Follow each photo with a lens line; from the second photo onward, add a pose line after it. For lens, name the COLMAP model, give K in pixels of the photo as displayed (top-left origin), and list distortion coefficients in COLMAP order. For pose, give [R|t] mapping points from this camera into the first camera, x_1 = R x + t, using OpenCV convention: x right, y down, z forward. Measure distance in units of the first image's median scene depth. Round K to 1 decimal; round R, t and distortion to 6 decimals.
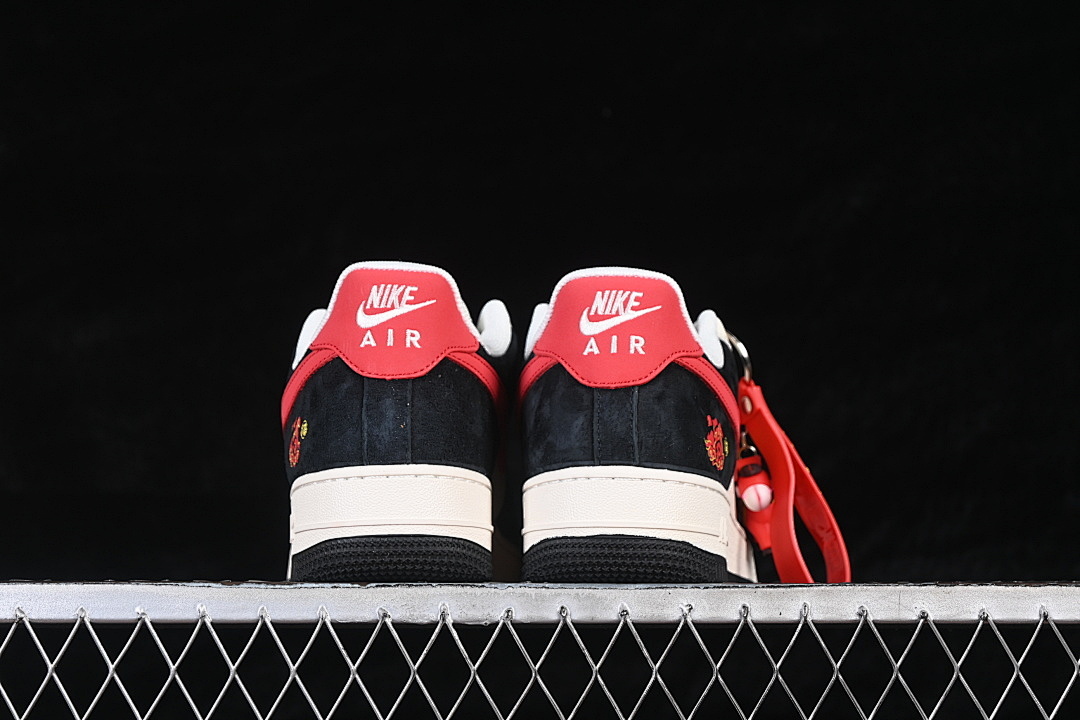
lens RADIAL K [[2346.3, 0, 546.0], [0, 2346.3, 352.4], [0, 0, 1]] dist [-0.099588, 0.000000]
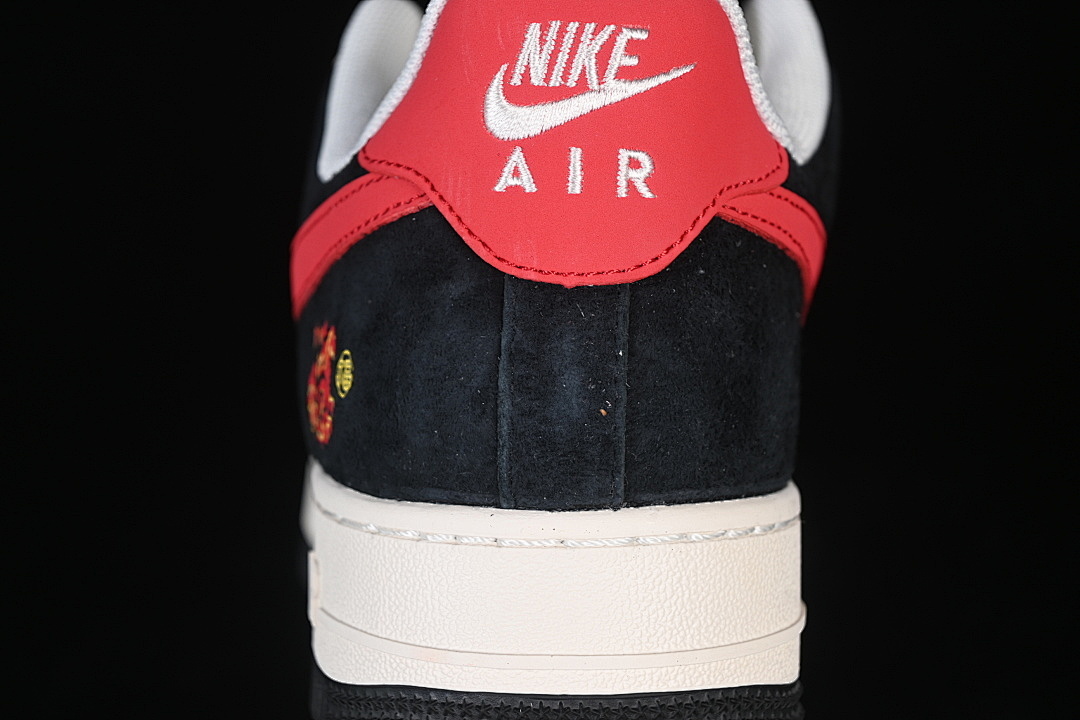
lens RADIAL K [[2346.3, 0, 540.1], [0, 2346.3, 360.1], [0, 0, 1]] dist [-0.099588, 0.000000]
pose [[0.999524, 0.028283, -0.012359, -0.066272], [-0.024395, 0.969212, 0.245018, -0.068728], [0.018909, -0.244599, 0.969440, 0.625354]]
